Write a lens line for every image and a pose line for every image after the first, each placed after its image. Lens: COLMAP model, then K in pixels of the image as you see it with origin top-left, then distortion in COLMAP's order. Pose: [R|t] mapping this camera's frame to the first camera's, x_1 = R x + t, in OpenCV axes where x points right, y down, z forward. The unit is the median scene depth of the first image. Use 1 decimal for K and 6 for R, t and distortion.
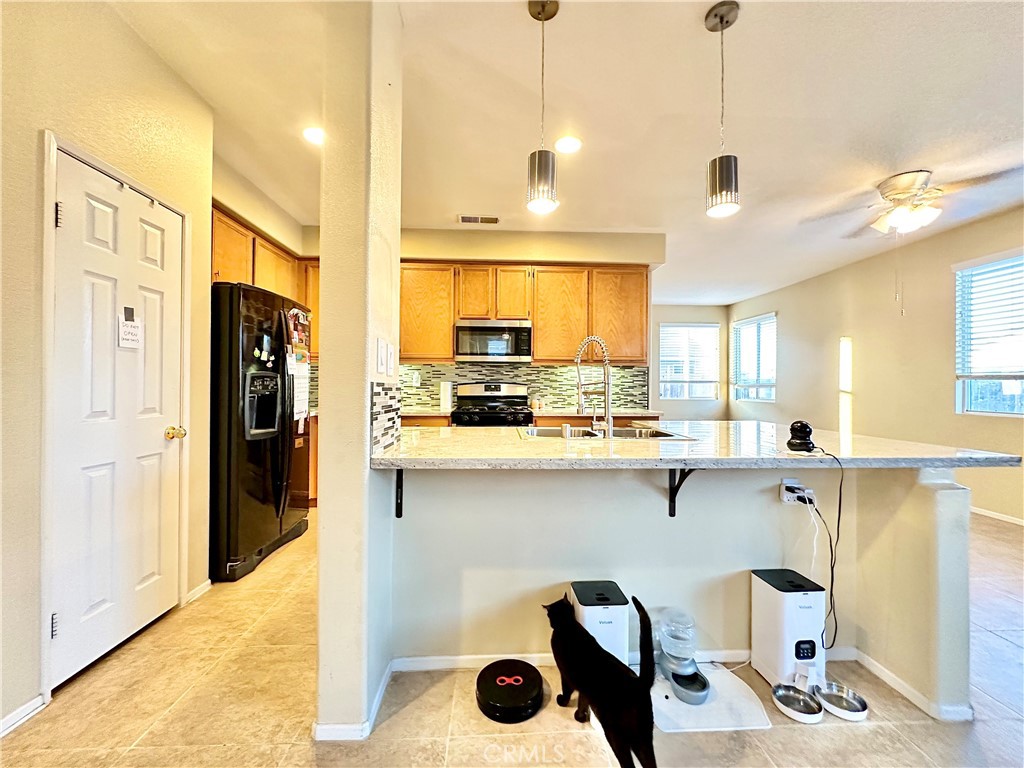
lens RADIAL K [[404.9, 0, 510.5], [0, 404.9, 383.8], [0, 0, 1]] dist [0.000066, 0.000129]
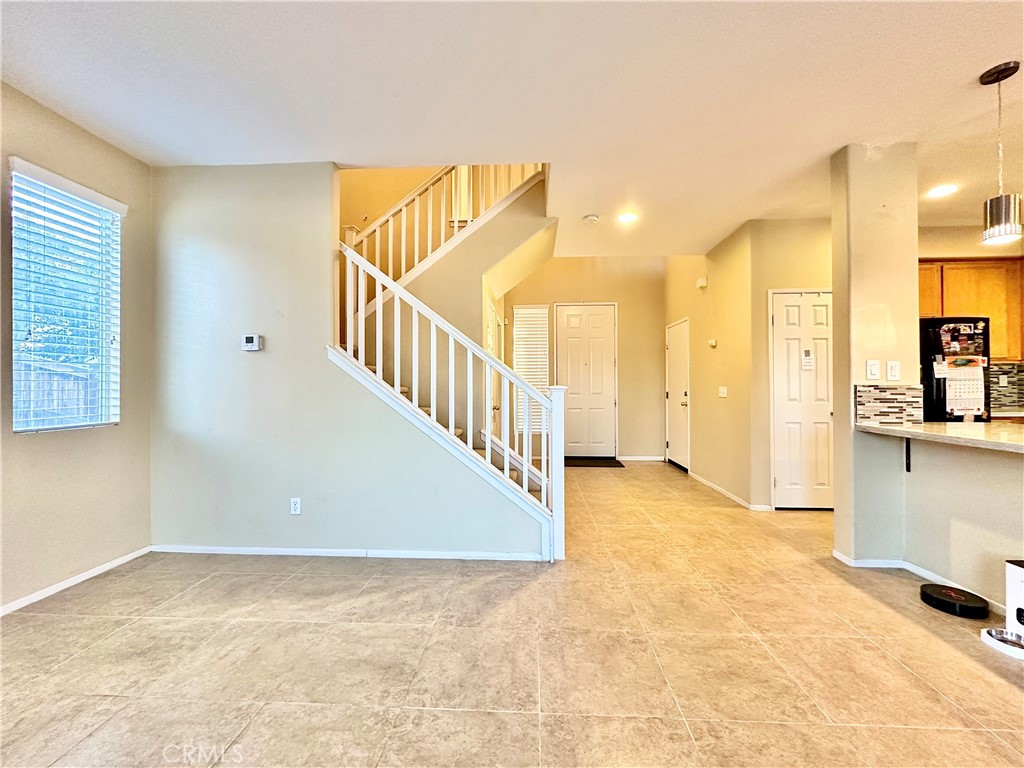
lens RADIAL K [[404.9, 0, 509.2], [0, 404.9, 384.0], [0, 0, 1]] dist [0.000066, 0.000129]
pose [[-0.101828, -0.011637, -0.994734, 0.559984], [0.007278, 0.999896, -0.012443, 0.001256], [0.994775, -0.008506, -0.101732, -0.140170]]
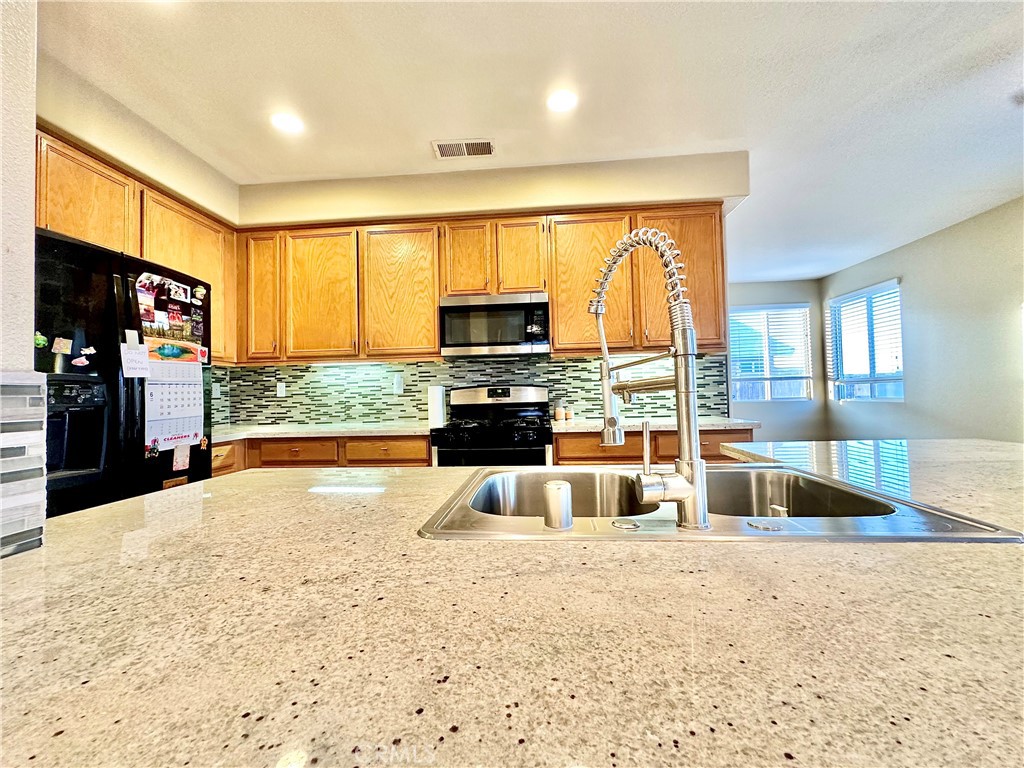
lens RADIAL K [[404.9, 0, 511.5], [0, 404.9, 381.2], [0, 0, 1]] dist [0.000066, 0.000129]
pose [[0.992413, -0.034916, -0.117883, 0.063358], [0.031765, 0.999089, -0.028510, 0.011450], [0.118771, 0.024549, 0.992618, 0.300079]]
